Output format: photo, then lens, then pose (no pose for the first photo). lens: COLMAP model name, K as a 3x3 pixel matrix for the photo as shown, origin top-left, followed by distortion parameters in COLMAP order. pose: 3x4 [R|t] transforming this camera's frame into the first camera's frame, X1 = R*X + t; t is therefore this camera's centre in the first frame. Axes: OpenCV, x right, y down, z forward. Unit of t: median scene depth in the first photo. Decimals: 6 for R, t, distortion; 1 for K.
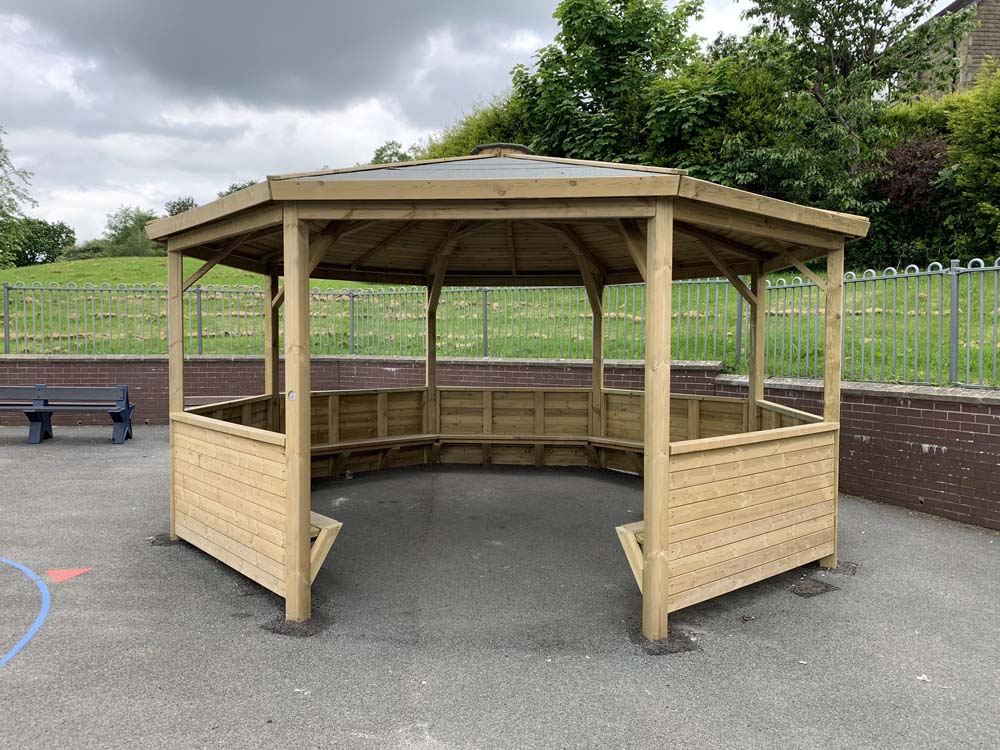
lens RADIAL K [[779.3, 0, 494.2], [0, 779.3, 372.5], [0, 0, 1]] dist [0.032749, -0.038312]
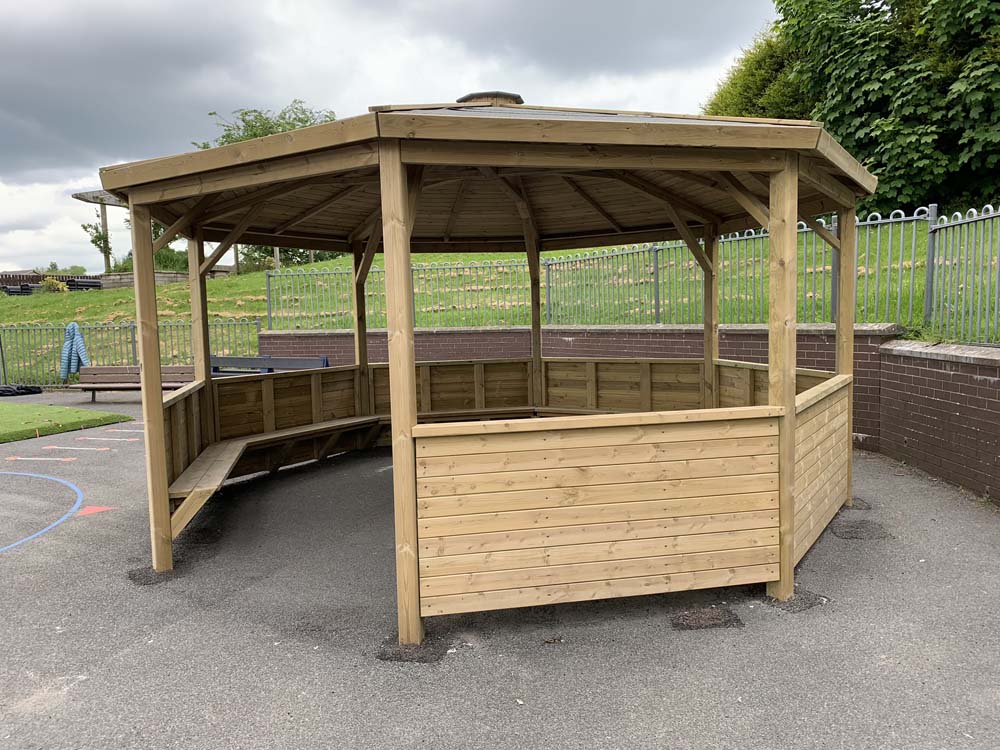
lens RADIAL K [[779.3, 0, 495.1], [0, 779.3, 379.8], [0, 0, 1]] dist [0.032749, -0.038312]
pose [[0.871301, 0.012587, -0.490588, 0.351105], [0.011779, 0.998847, 0.046547, 0.000429], [0.490608, -0.046335, 0.870148, 0.139185]]
